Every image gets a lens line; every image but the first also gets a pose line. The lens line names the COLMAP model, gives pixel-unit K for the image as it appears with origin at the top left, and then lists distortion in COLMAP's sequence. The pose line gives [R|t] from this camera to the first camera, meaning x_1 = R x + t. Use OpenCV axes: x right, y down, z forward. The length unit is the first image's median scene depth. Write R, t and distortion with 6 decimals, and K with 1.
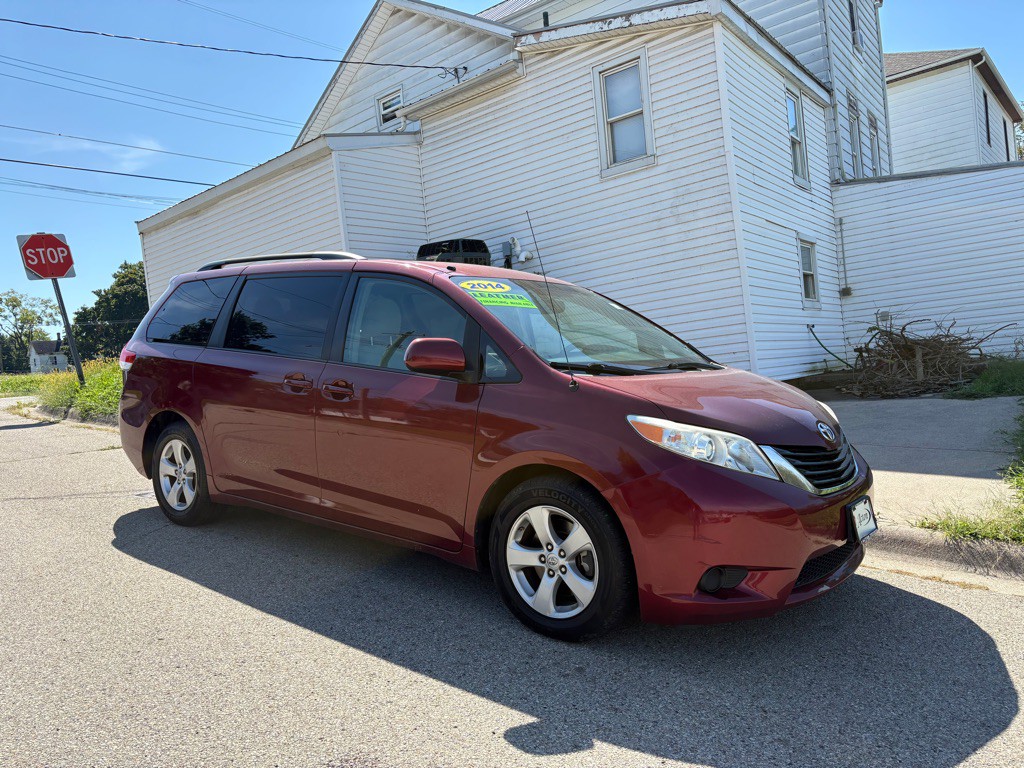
lens RADIAL K [[781.3, 0, 506.1], [0, 781.3, 385.7], [0, 0, 1]] dist [0.045466, -0.043423]
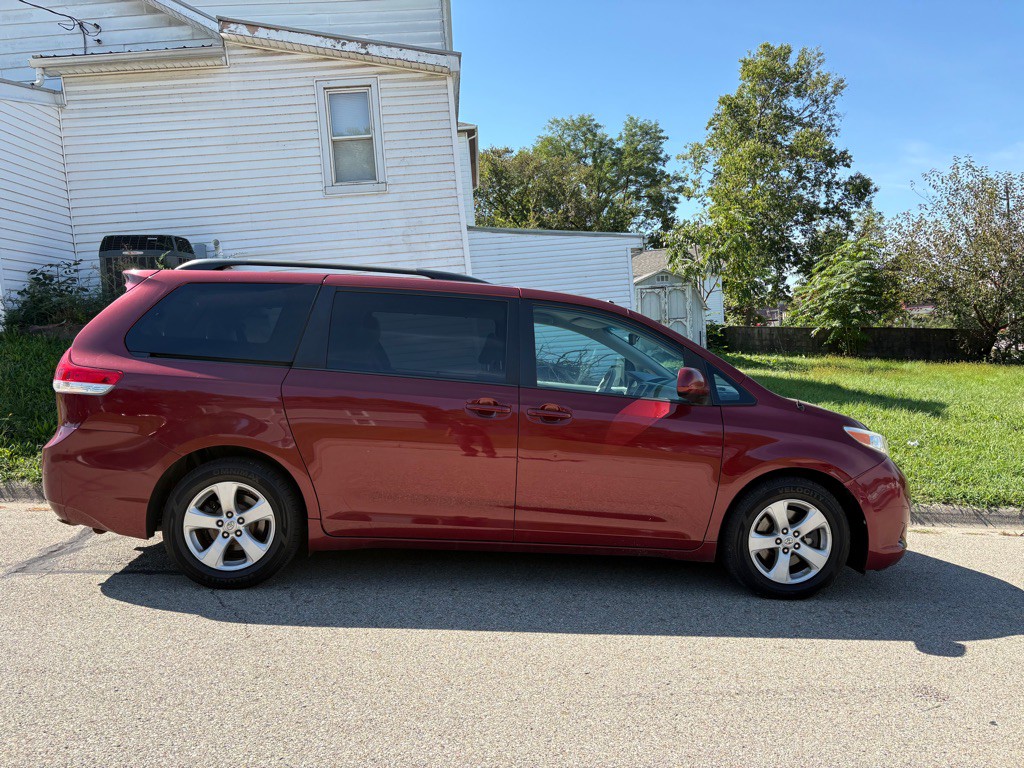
lens RADIAL K [[781.3, 0, 516.3], [0, 781.3, 389.4], [0, 0, 1]] dist [0.045466, -0.043423]
pose [[0.736259, -0.002777, 0.676694, -0.391425], [0.011217, 0.999904, -0.008101, -0.007932], [-0.676607, 0.013555, 0.736219, 0.114551]]
